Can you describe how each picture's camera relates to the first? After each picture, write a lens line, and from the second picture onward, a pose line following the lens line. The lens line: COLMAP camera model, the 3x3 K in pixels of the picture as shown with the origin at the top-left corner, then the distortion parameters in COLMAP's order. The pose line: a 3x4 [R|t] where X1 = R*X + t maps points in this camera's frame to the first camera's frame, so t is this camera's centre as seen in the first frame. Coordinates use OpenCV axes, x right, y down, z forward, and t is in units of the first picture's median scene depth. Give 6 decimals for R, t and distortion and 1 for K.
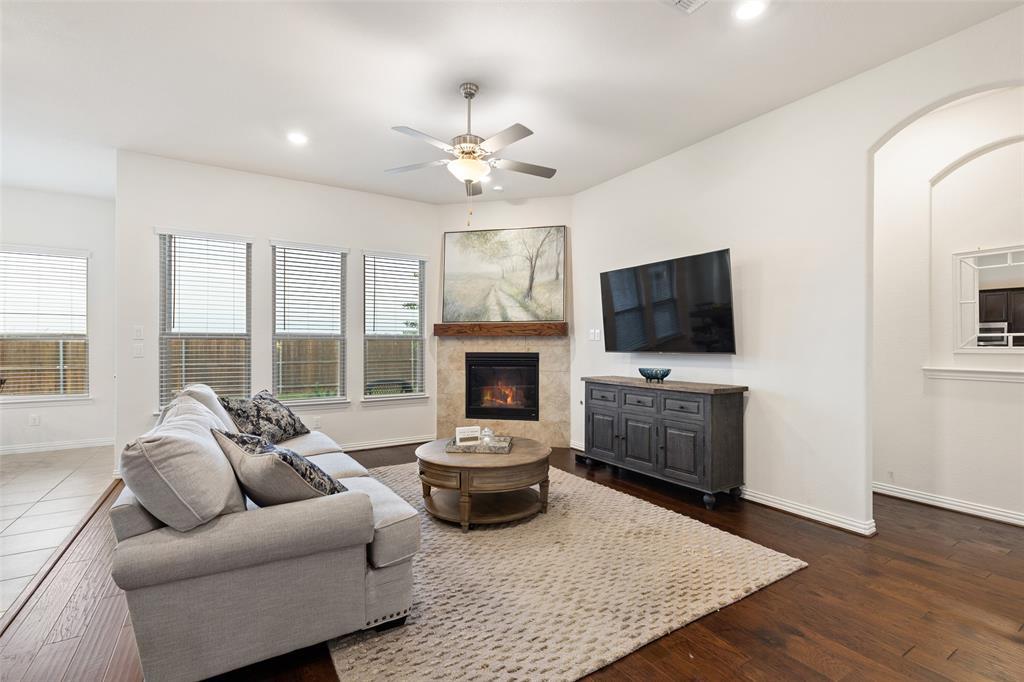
lens RADIAL K [[459.1, 0, 515.8], [0, 459.1, 337.1], [0, 0, 1]] dist [0.019479, 0.000137]
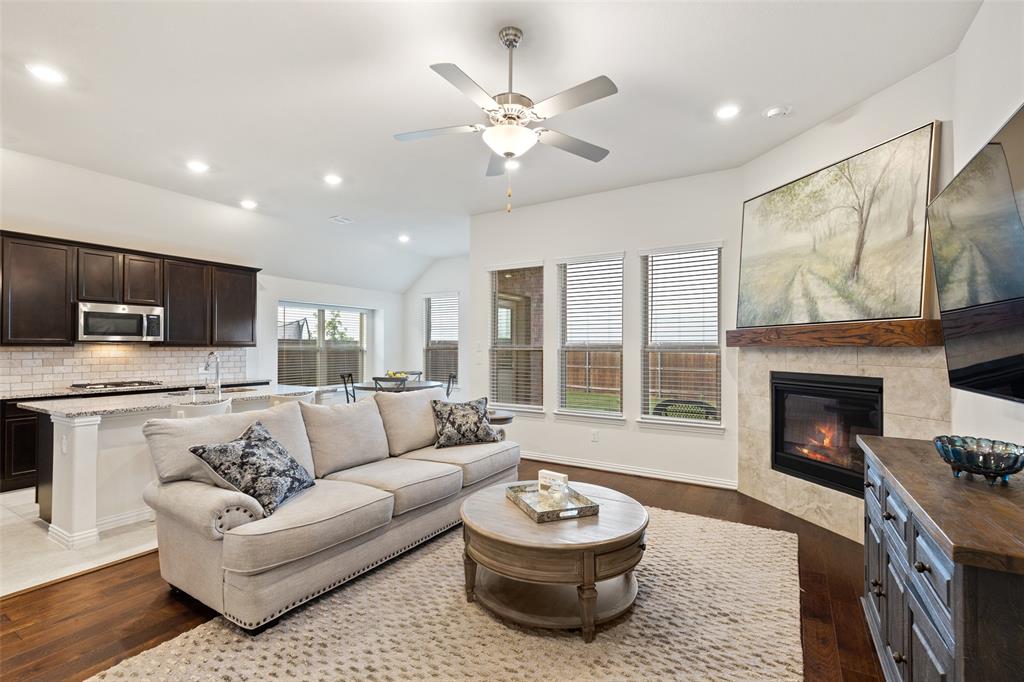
lens RADIAL K [[460.2, 0, 512.0], [0, 460.2, 341.0], [0, 0, 1]] dist [0.002493, -0.000410]
pose [[0.452769, -0.011667, -0.891552, 0.336425], [0.010499, 0.999915, -0.007754, -0.009926], [0.891566, -0.005849, 0.452853, 0.371309]]
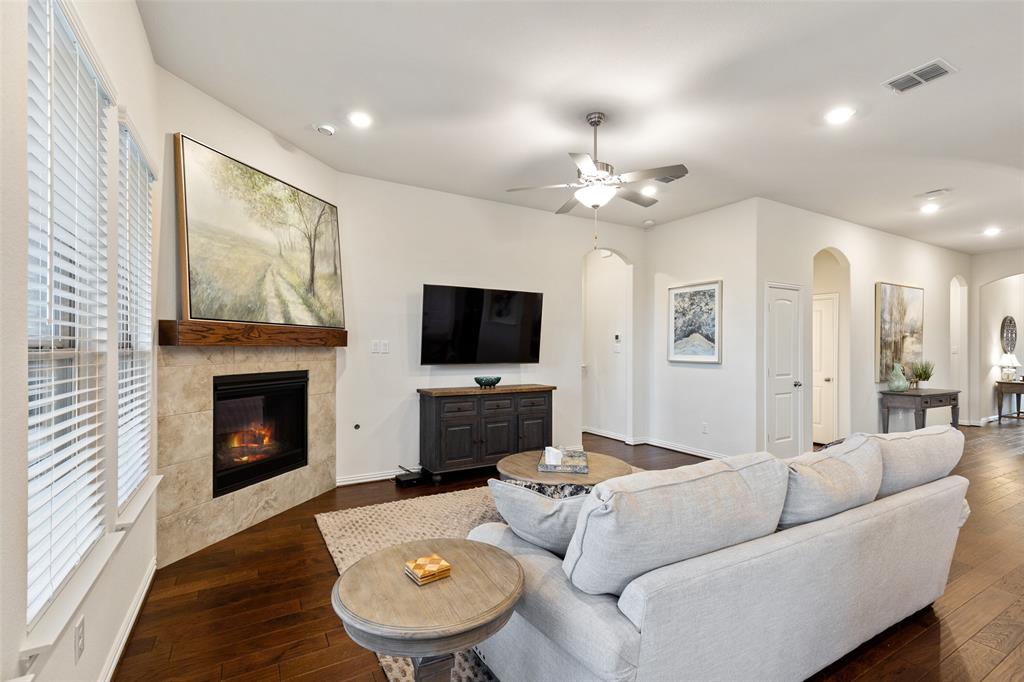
lens RADIAL K [[465.9, 0, 512.6], [0, 465.9, 346.7], [0, 0, 1]] dist [0.014911, -0.000387]
pose [[0.028438, 0.003941, 0.999588, -0.676551], [-0.018657, 0.999820, -0.003411, -0.006291], [-0.999421, -0.018553, 0.028506, 0.662905]]
